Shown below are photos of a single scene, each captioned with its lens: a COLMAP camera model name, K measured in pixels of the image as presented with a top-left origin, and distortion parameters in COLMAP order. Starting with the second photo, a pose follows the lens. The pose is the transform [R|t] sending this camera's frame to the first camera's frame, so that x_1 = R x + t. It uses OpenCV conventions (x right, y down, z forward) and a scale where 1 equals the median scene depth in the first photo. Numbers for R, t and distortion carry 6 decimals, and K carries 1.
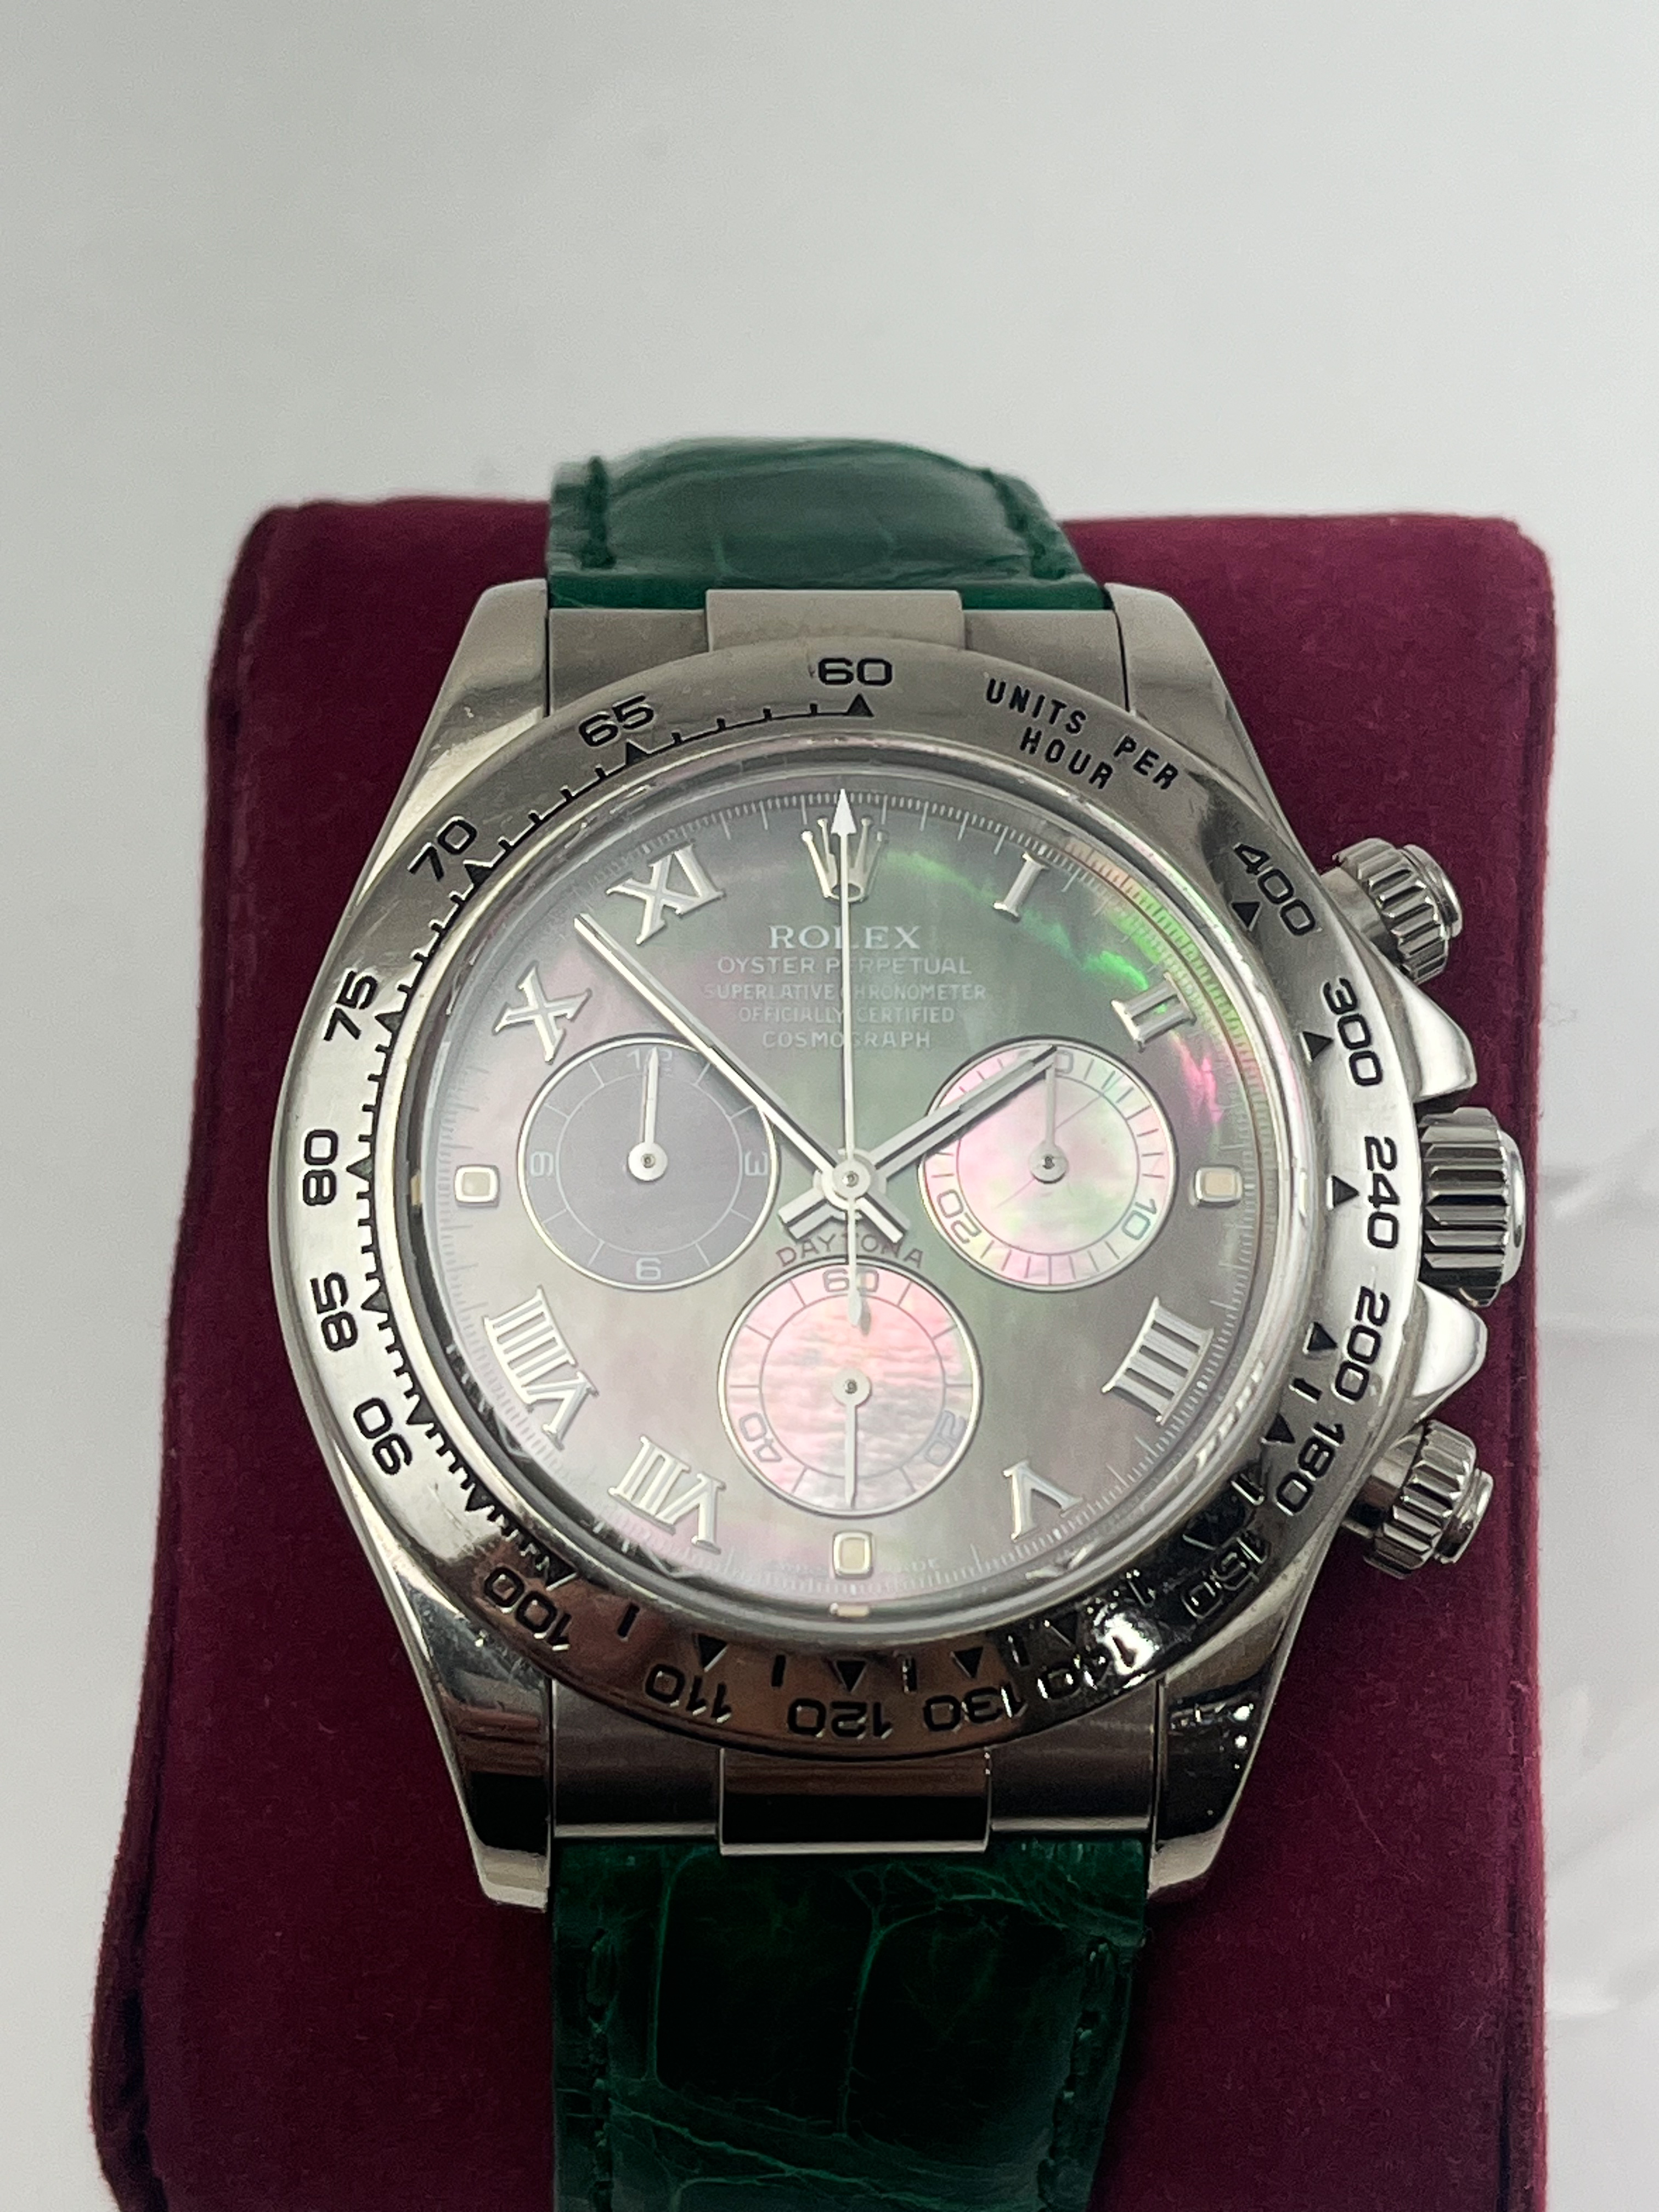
lens RADIAL K [[4658.0, 0, 864.9], [0, 4658.0, 1163.2], [0, 0, 1]] dist [0.190629, 0.000000]
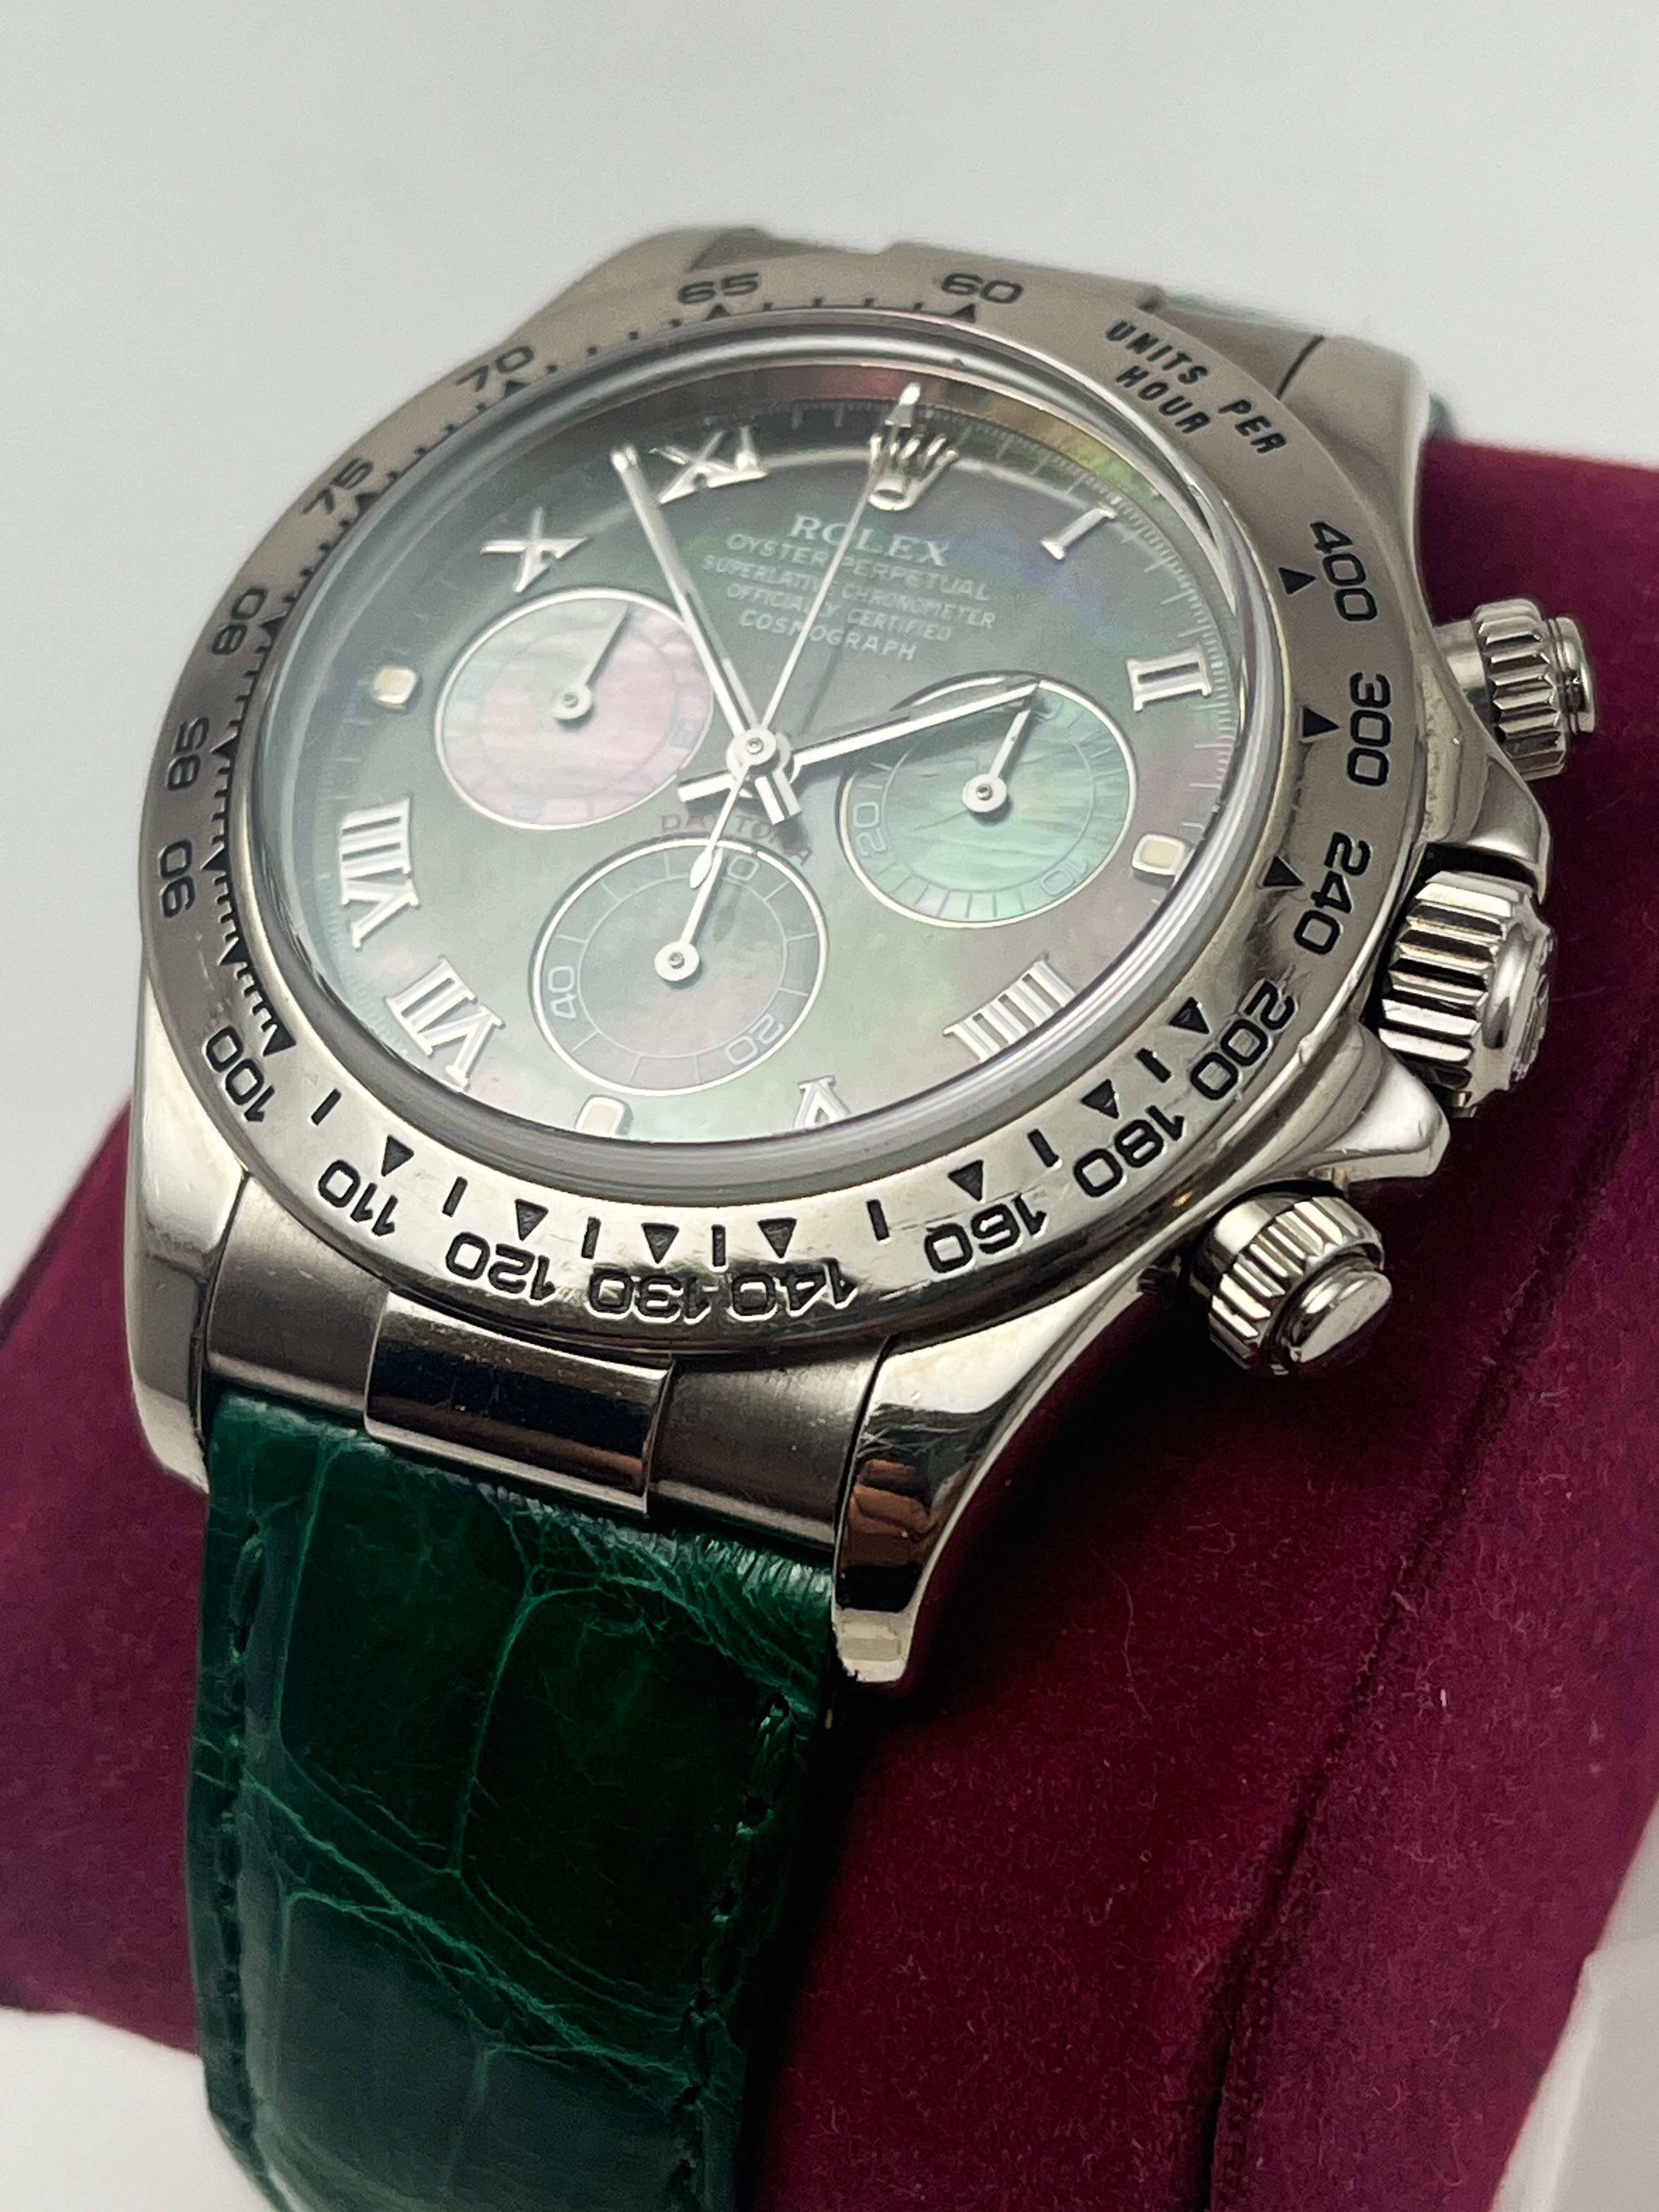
lens RADIAL K [[4658.0, 0, 834.7], [0, 4658.0, 1097.6], [0, 0, 1]] dist [0.190629, 0.000000]
pose [[0.889226, 0.205234, -0.408847, 0.377551], [-0.318358, 0.919426, -0.230879, 0.258355], [0.328520, 0.335463, 0.882915, 0.248631]]
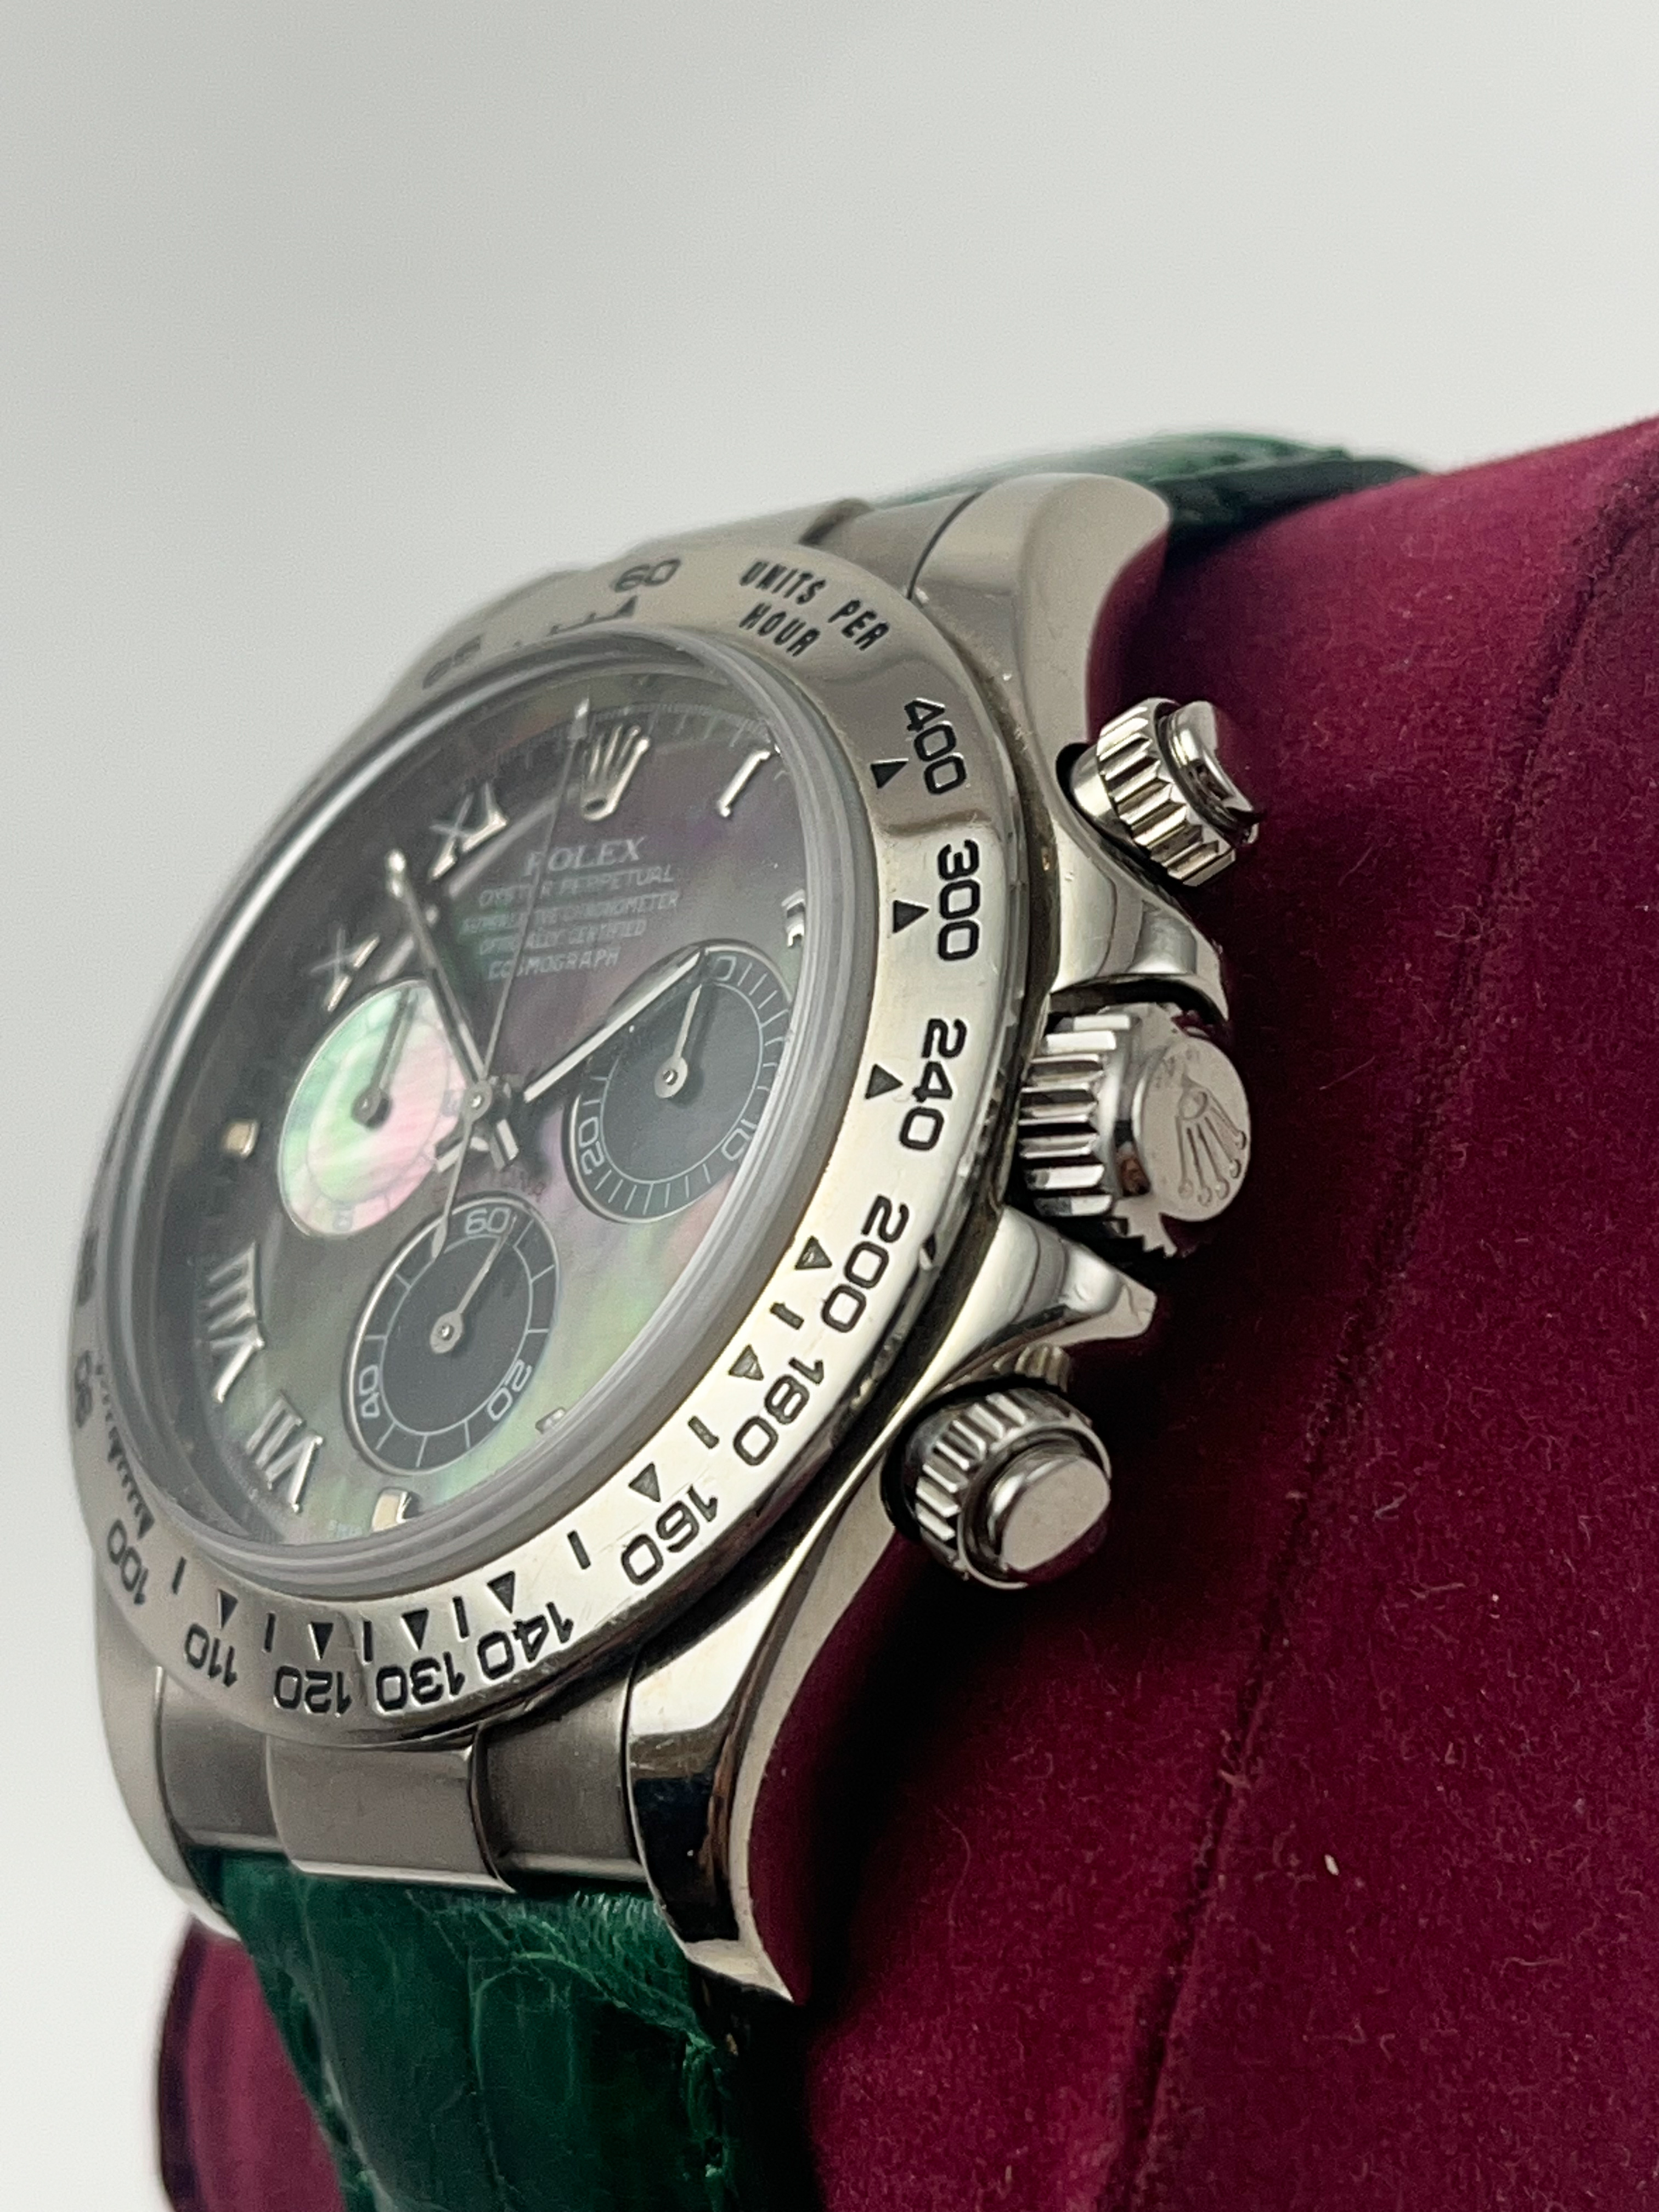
lens RADIAL K [[4658.0, 0, 823.9], [0, 4658.0, 1120.3], [0, 0, 1]] dist [0.190629, 0.000000]
pose [[0.666125, -0.067656, -0.742765, 0.685416], [-0.101546, 0.978377, -0.180185, 0.156655], [0.738895, 0.195451, 0.644851, 0.472943]]
